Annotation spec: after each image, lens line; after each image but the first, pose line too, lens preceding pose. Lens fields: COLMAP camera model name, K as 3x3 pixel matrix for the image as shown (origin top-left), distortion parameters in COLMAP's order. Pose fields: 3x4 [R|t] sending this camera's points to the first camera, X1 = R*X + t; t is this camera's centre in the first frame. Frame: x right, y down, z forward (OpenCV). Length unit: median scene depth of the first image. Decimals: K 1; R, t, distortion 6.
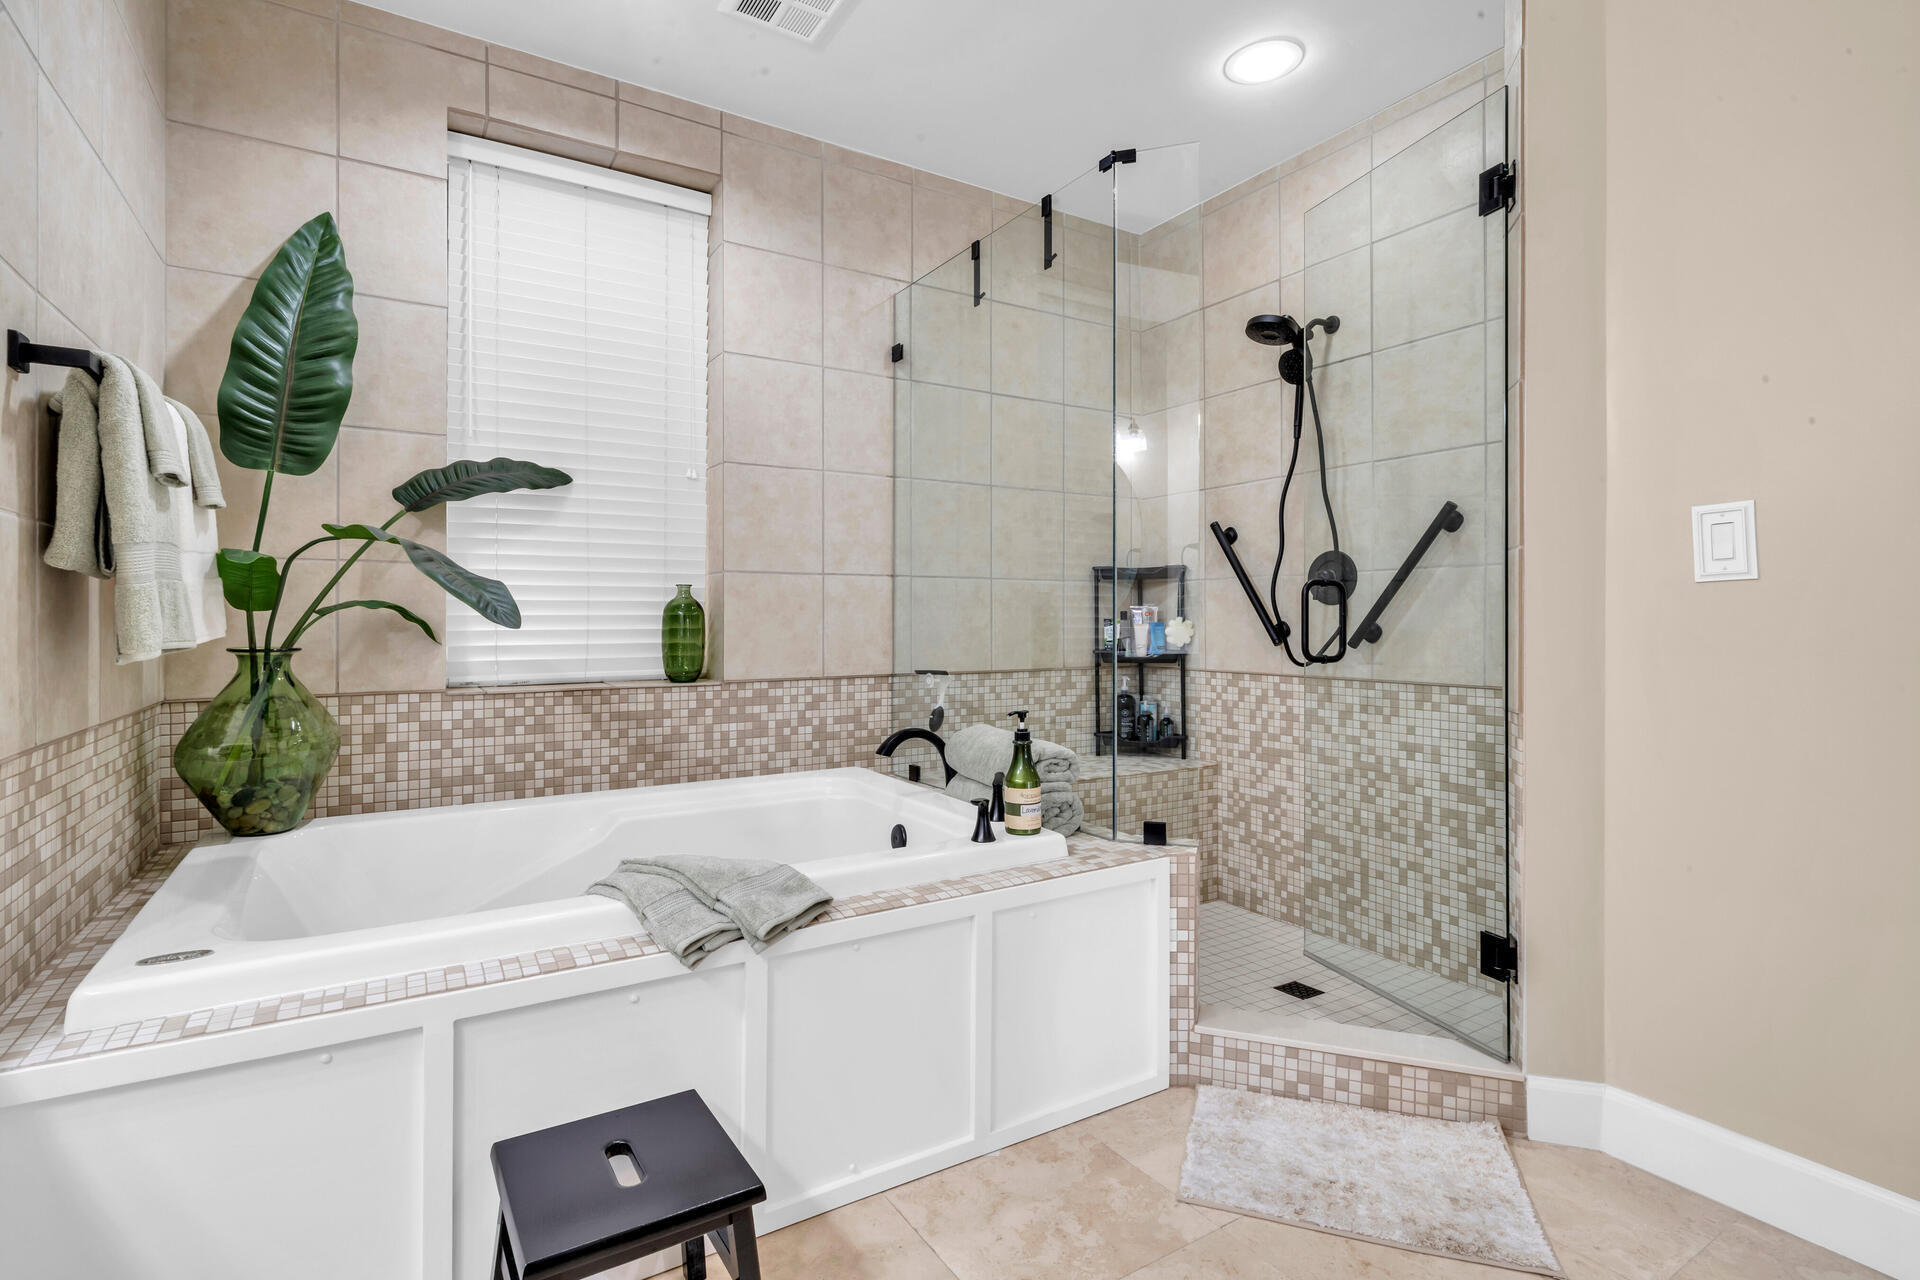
lens RADIAL K [[915.4, 0, 935.5], [0, 915.4, 627.5], [0, 0, 1]] dist [0.001316, 0.000336]
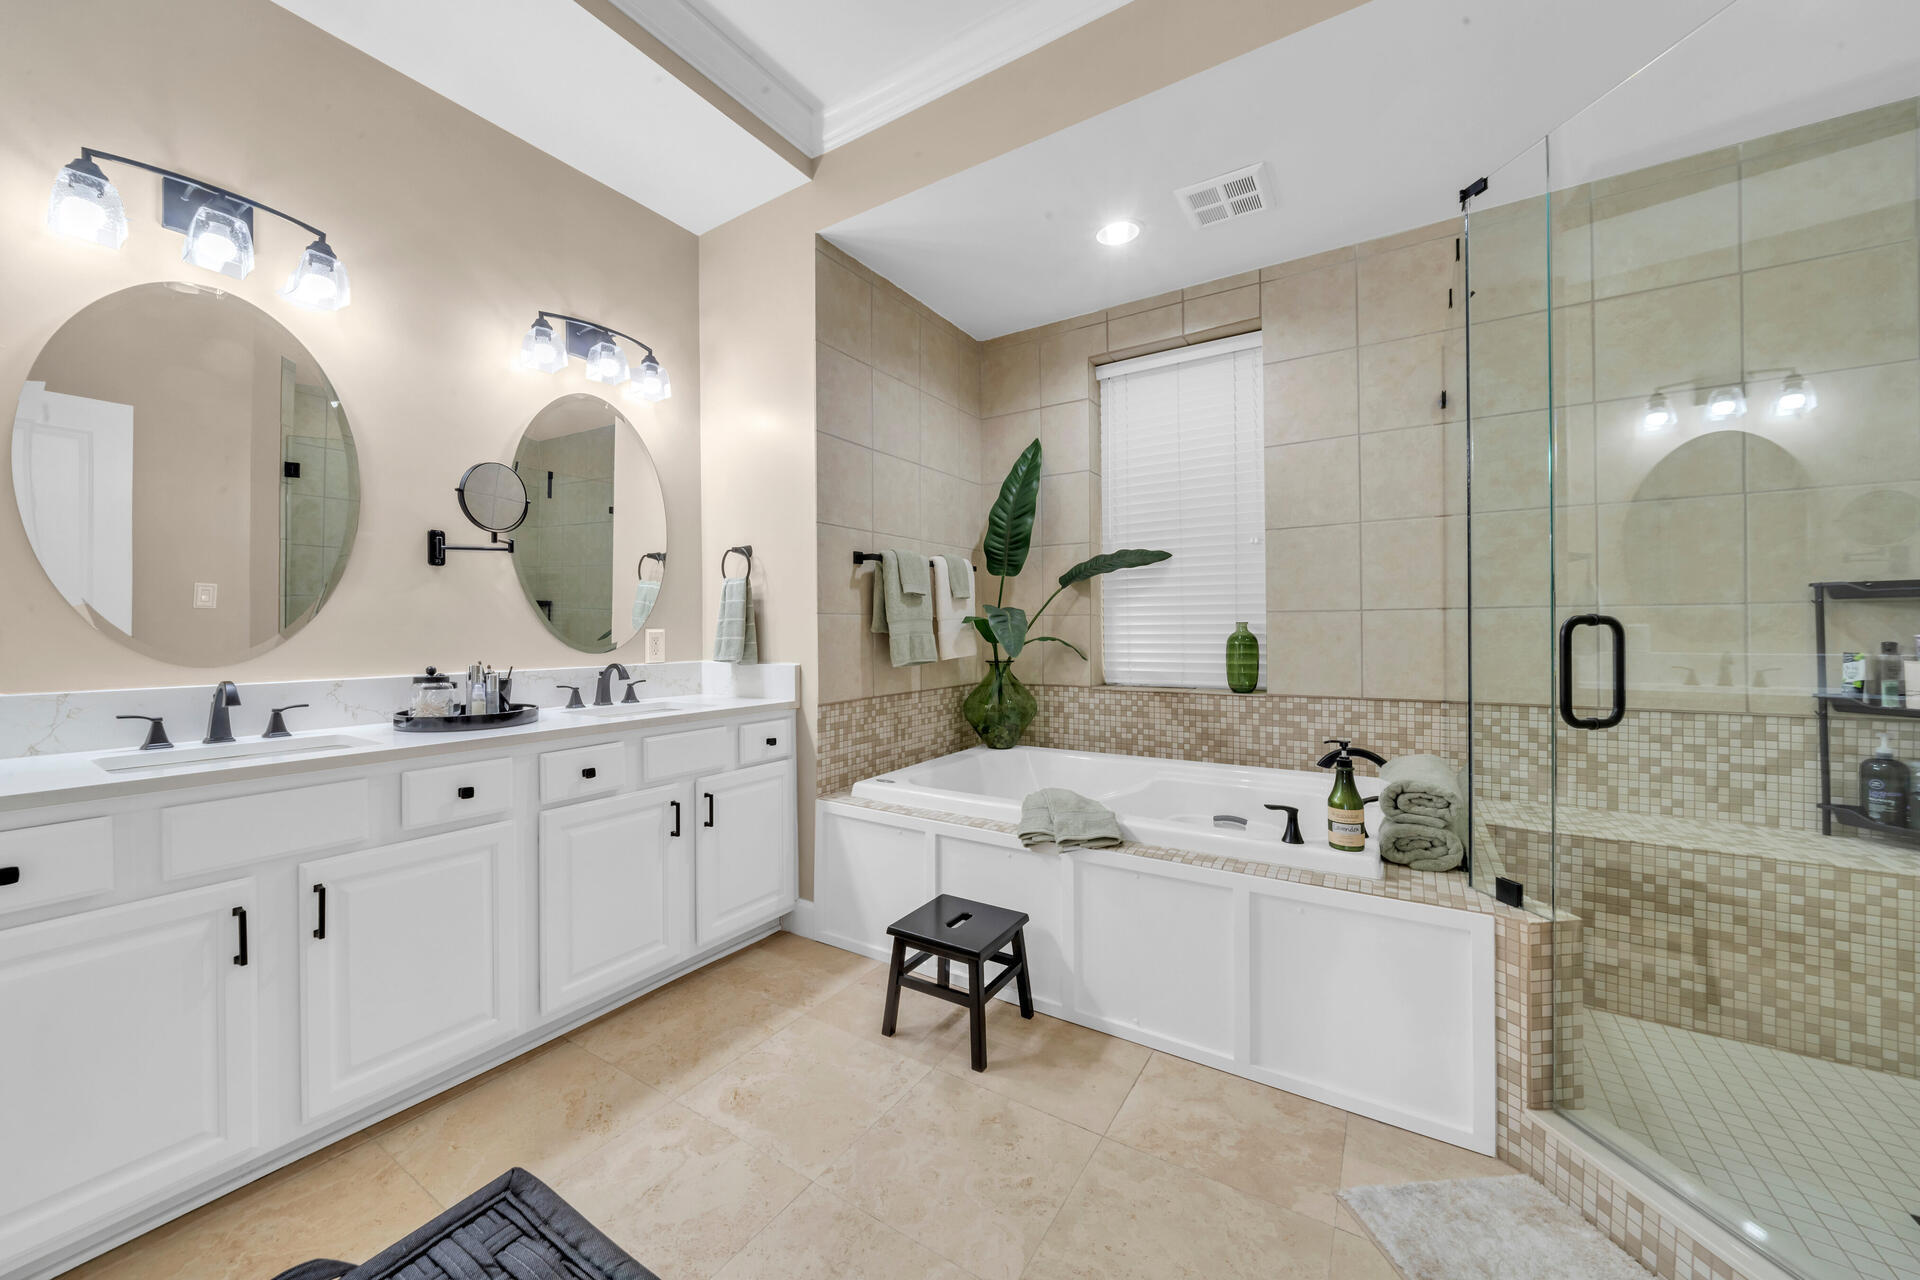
lens RADIAL K [[711.0, 0, 927.6], [0, 711.0, 637.9], [0, 0, 1]] dist [-0.001593, 0.000167]
pose [[0.424783, 0.009269, -0.905248, 0.513346], [-0.001044, 0.999952, 0.009748, -0.034480], [0.905294, -0.003196, 0.424773, 0.118363]]
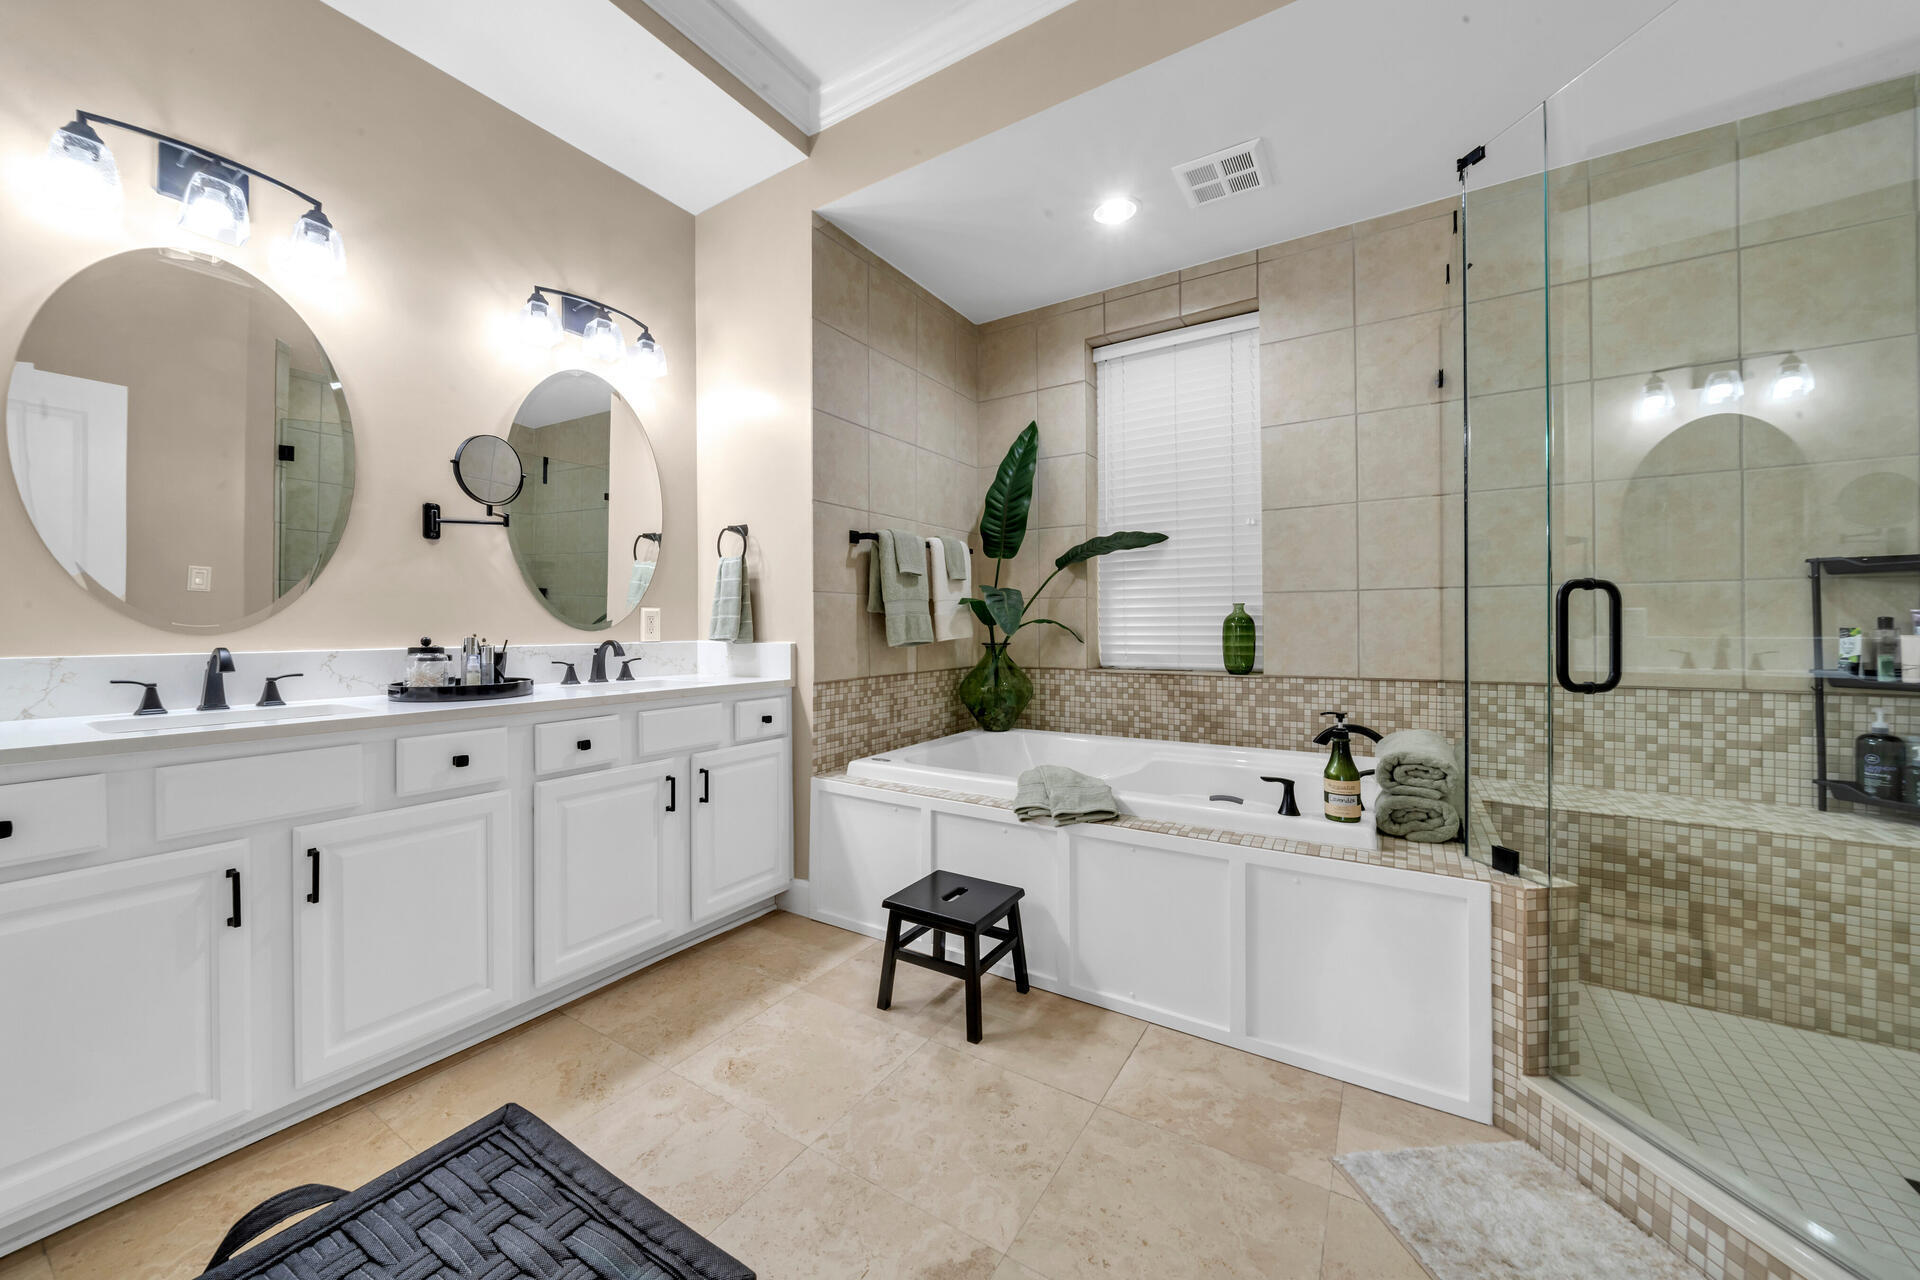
lens RADIAL K [[712.3, 0, 924.3], [0, 712.3, 633.8], [0, 0, 1]] dist [-0.001307, -0.000104]
pose [[0.425826, 0.009931, -0.904750, 0.513516], [-0.003300, 0.999950, 0.009423, -0.010164], [0.904799, -0.001027, 0.425838, 0.118025]]
